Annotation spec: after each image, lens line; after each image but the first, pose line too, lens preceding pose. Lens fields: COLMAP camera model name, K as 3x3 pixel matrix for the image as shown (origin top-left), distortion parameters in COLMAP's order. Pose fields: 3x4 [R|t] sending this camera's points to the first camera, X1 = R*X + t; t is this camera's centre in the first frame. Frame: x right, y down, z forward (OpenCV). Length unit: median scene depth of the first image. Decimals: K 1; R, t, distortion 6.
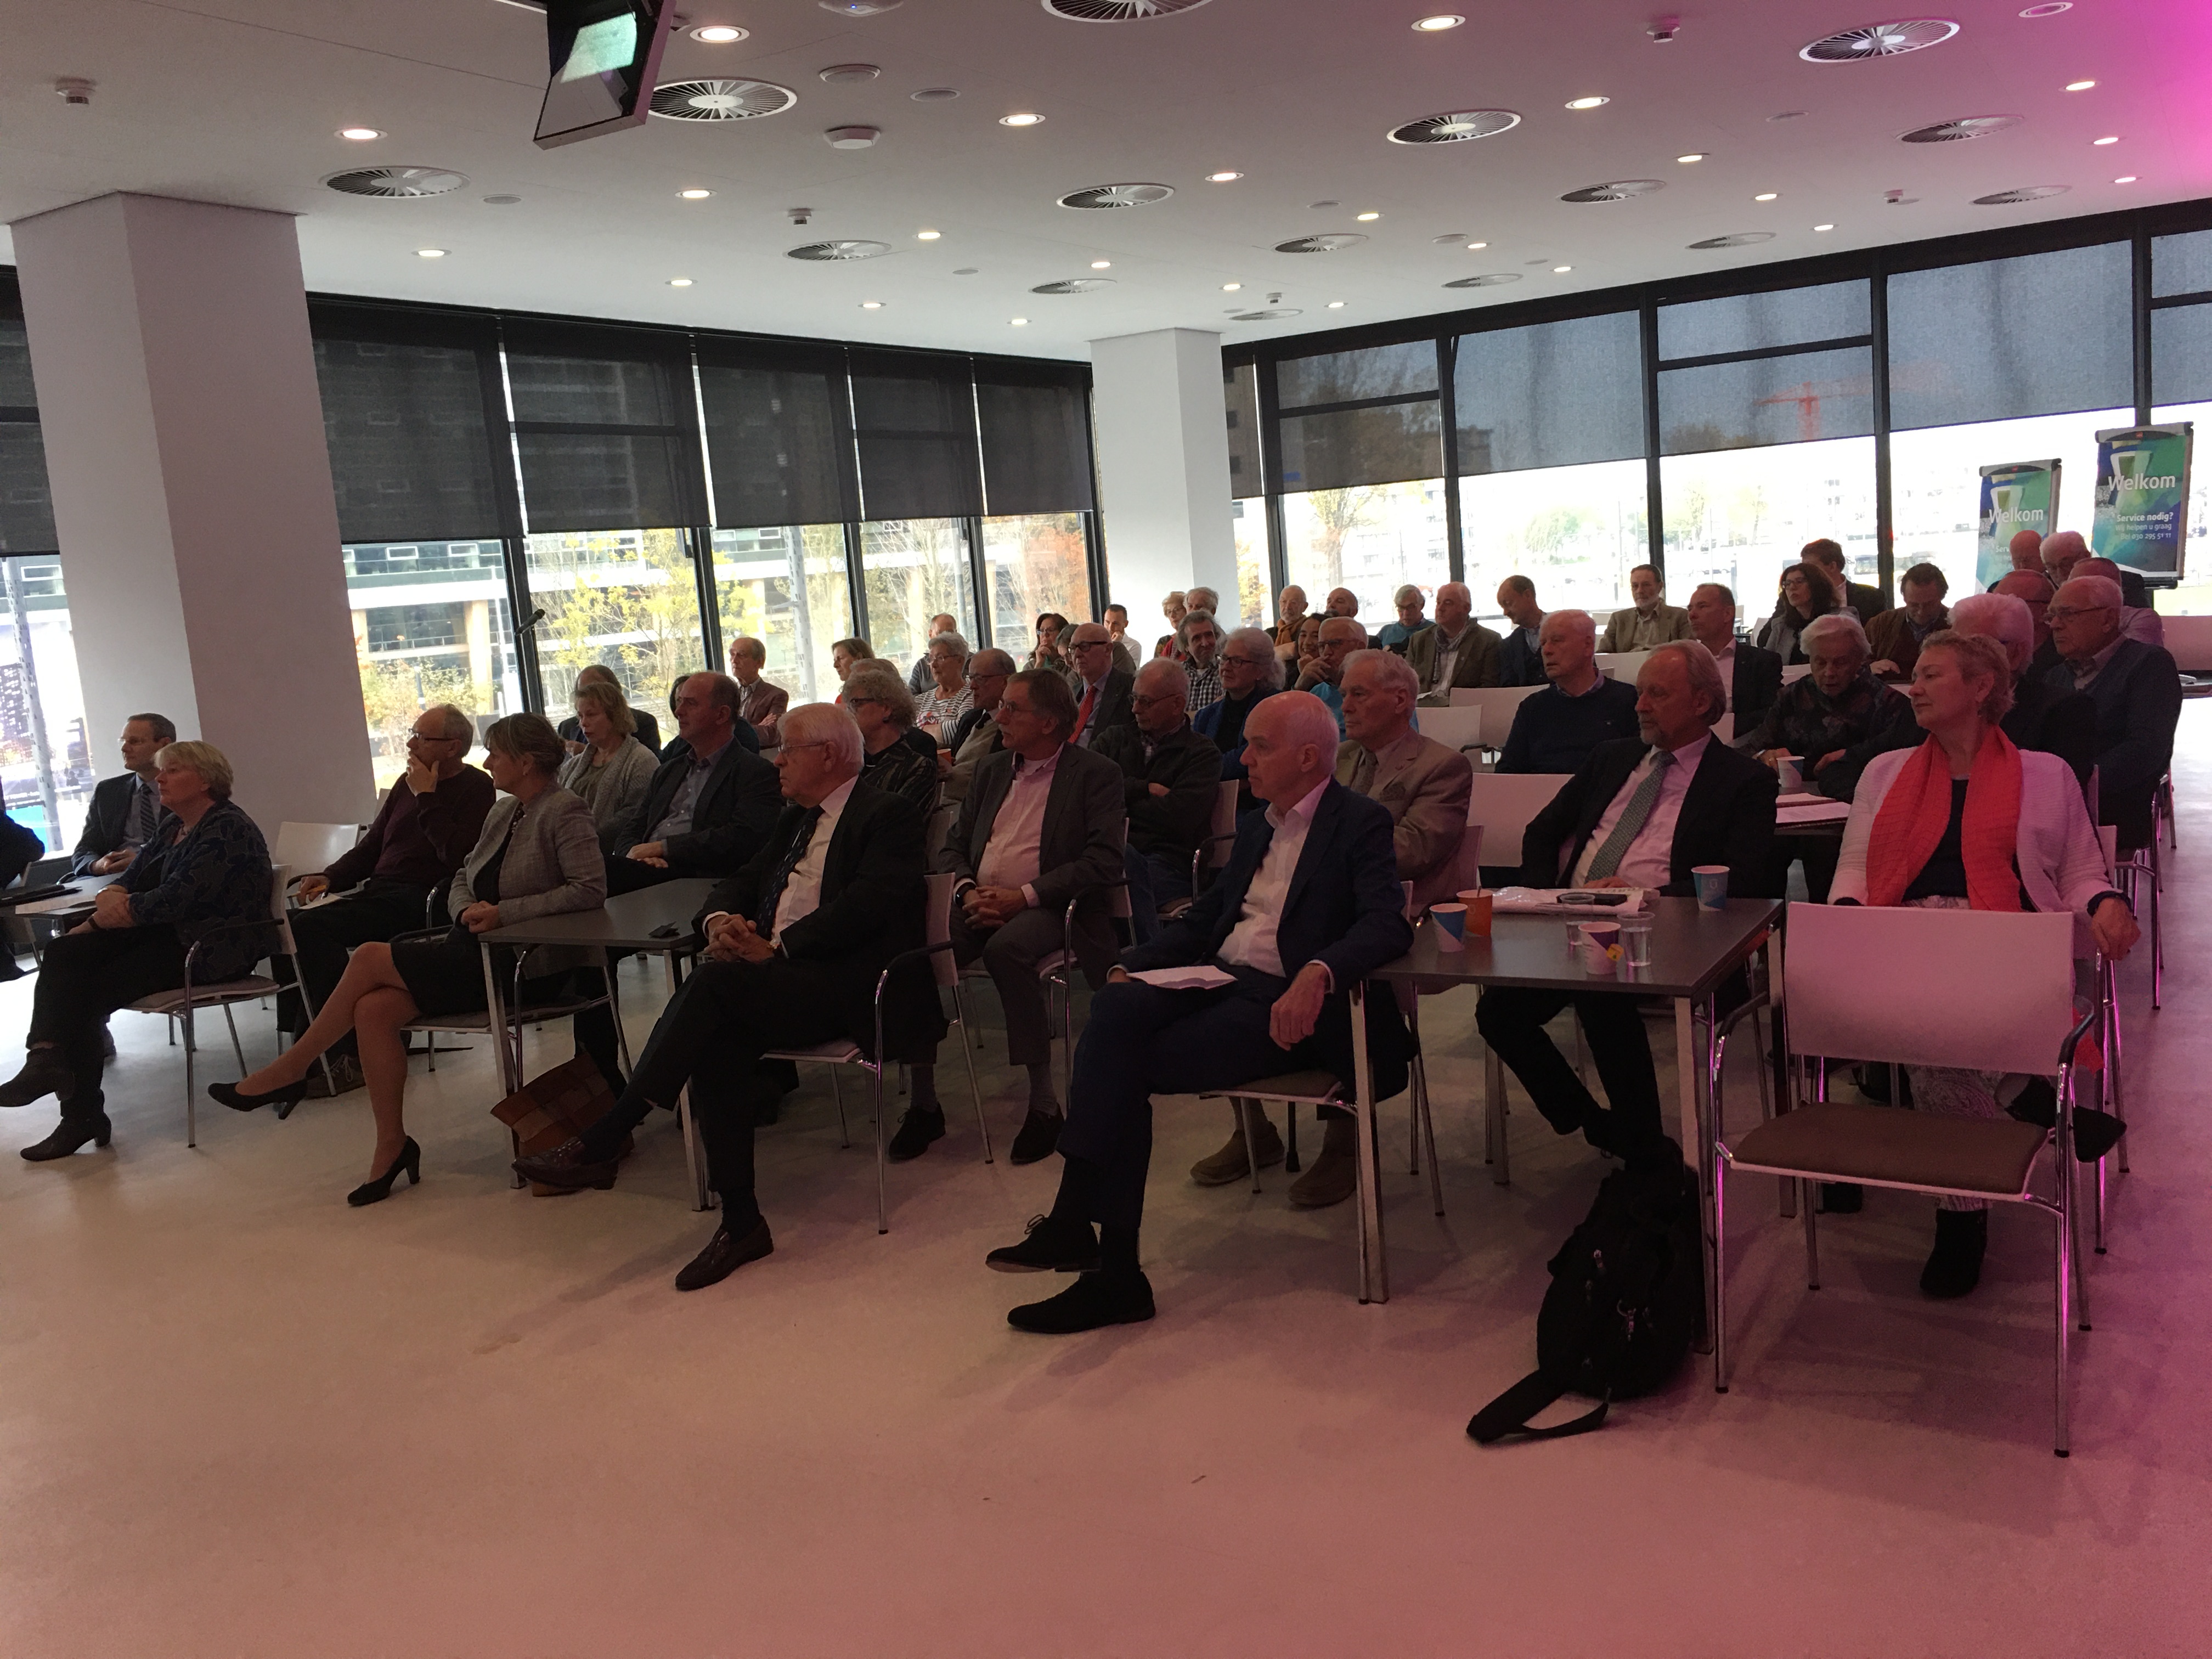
lens RADIAL K [[1880.4, 0, 1106.0], [0, 1880.4, 829.5], [0, 0, 1]] dist [0.037552, -0.009060]
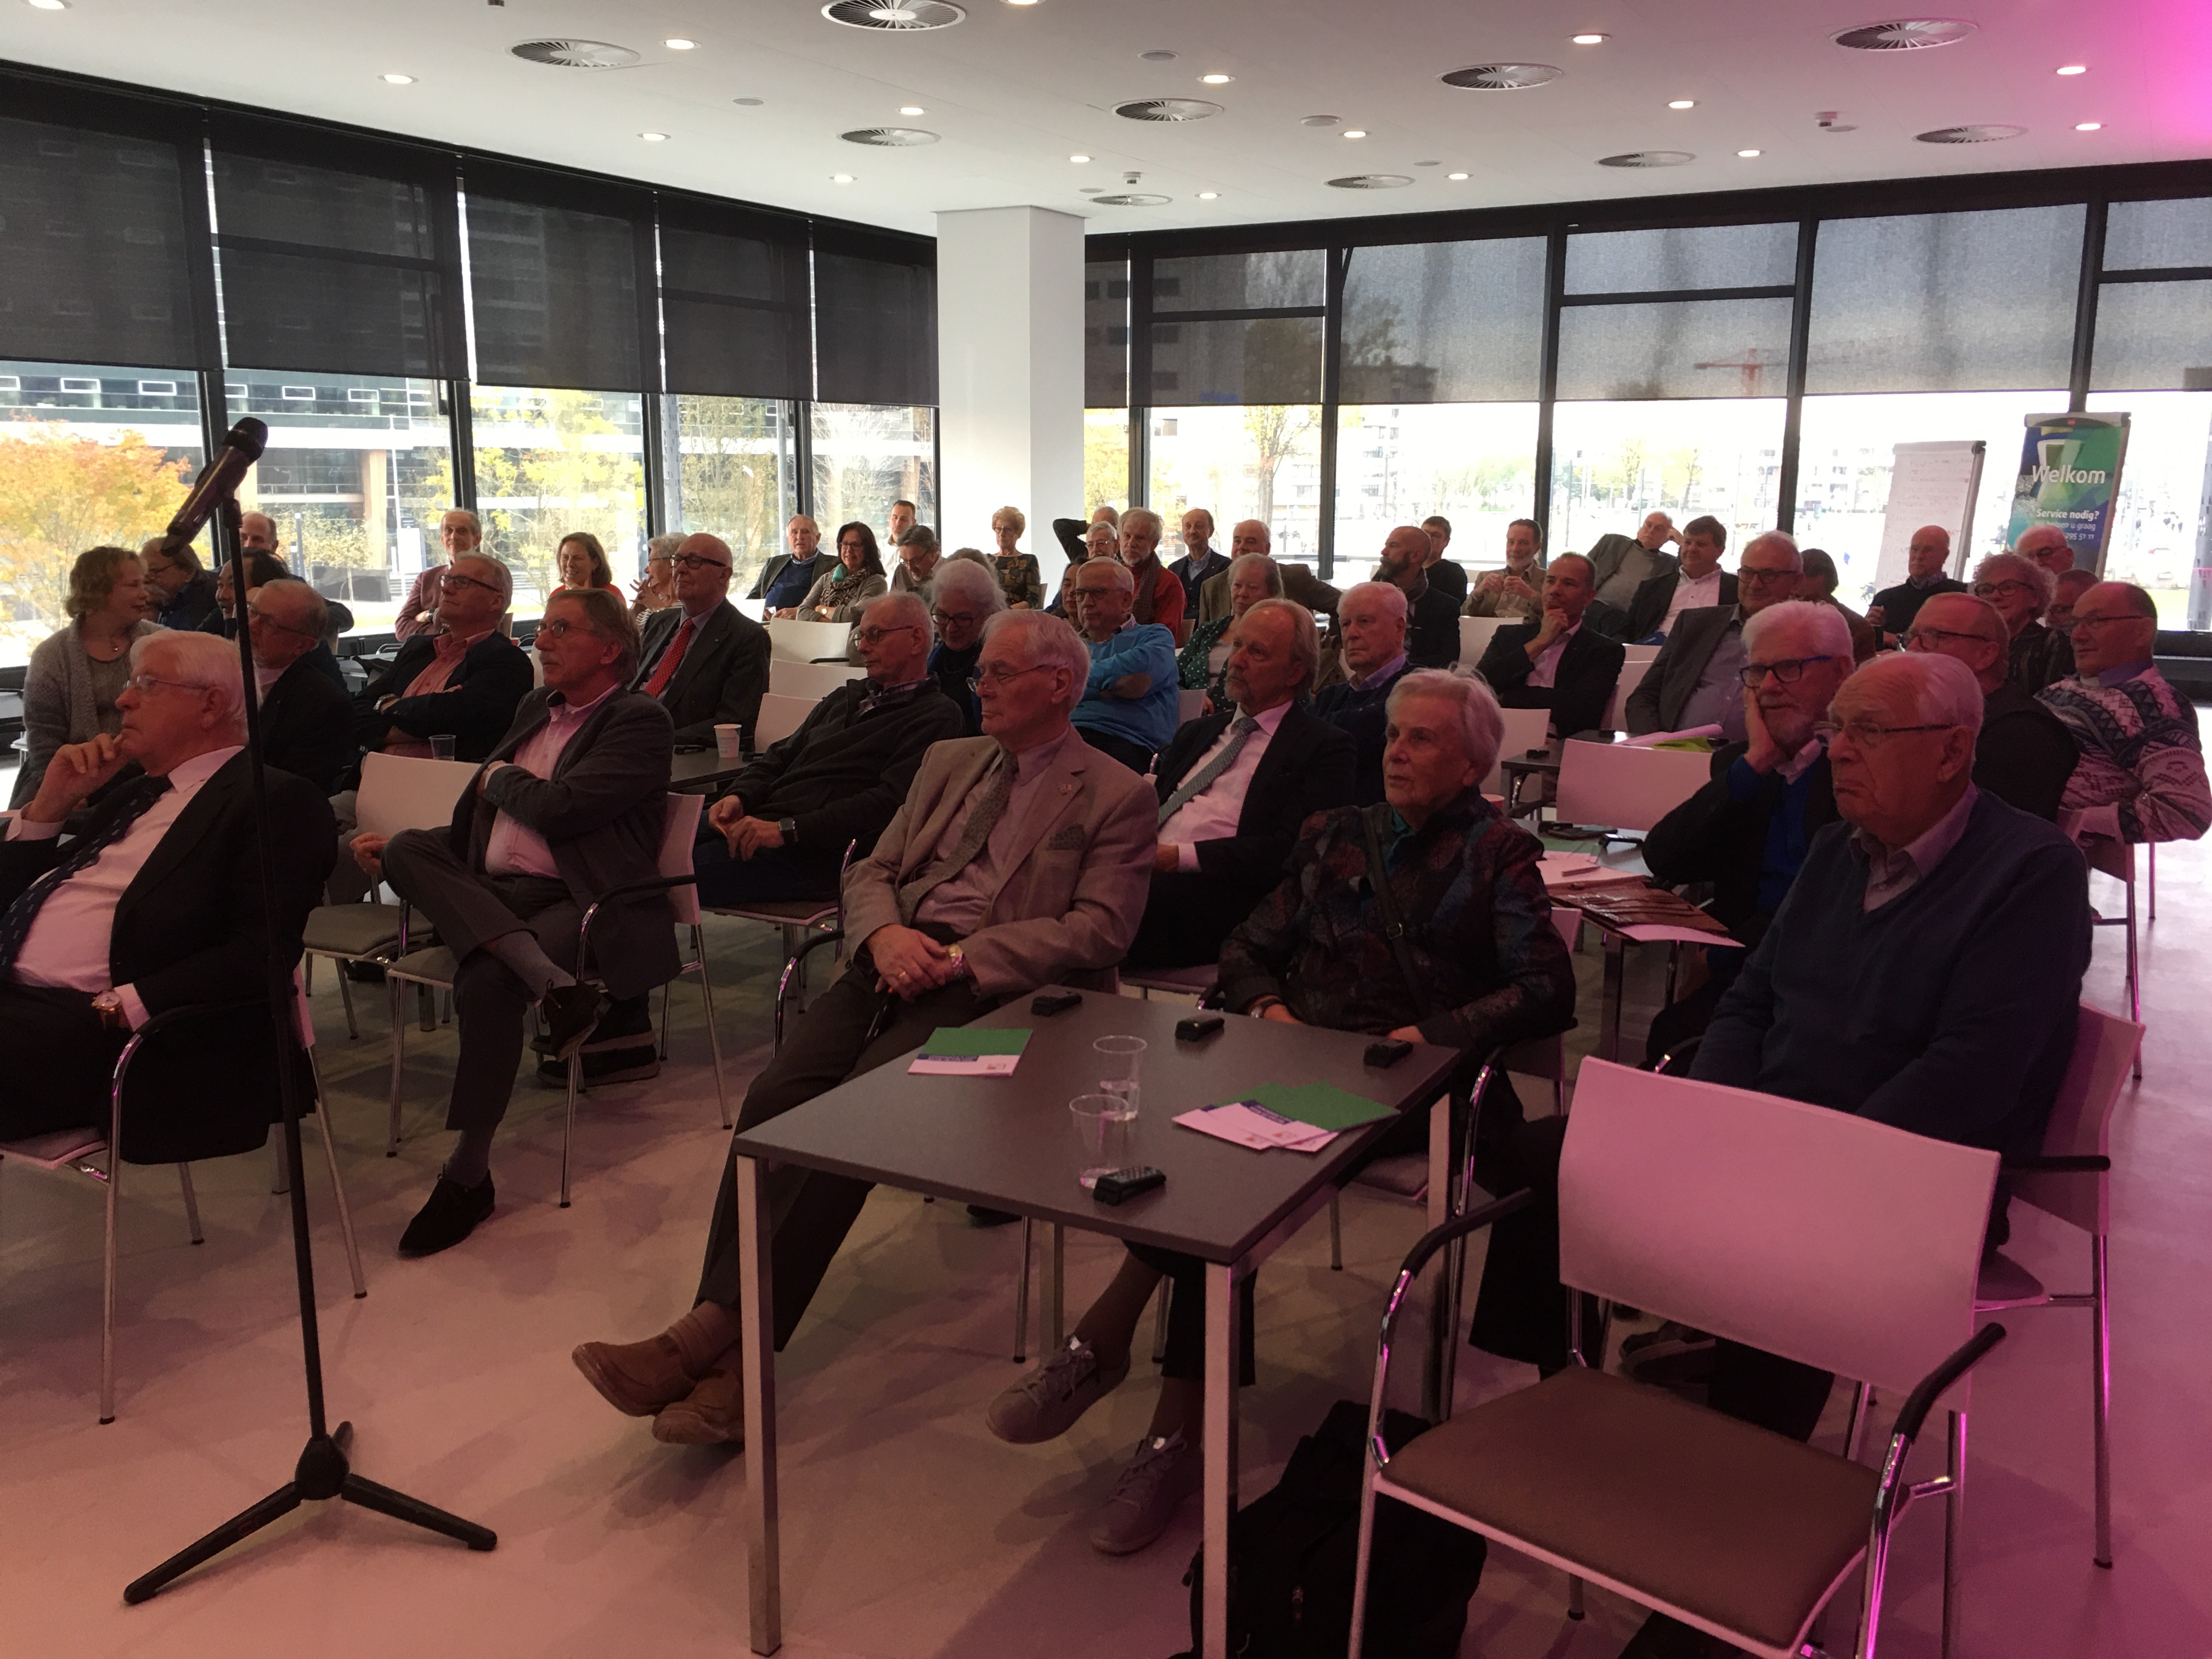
lens RADIAL K [[1832.3, 0, 1106.0], [0, 1832.3, 829.5], [0, 0, 1]] dist [0.037523, -0.000830]
pose [[0.995994, 0.079245, 0.041434, 0.060128], [-0.081290, 0.995424, 0.050232, -0.020053], [-0.037264, -0.053399, 0.997878, 0.118072]]
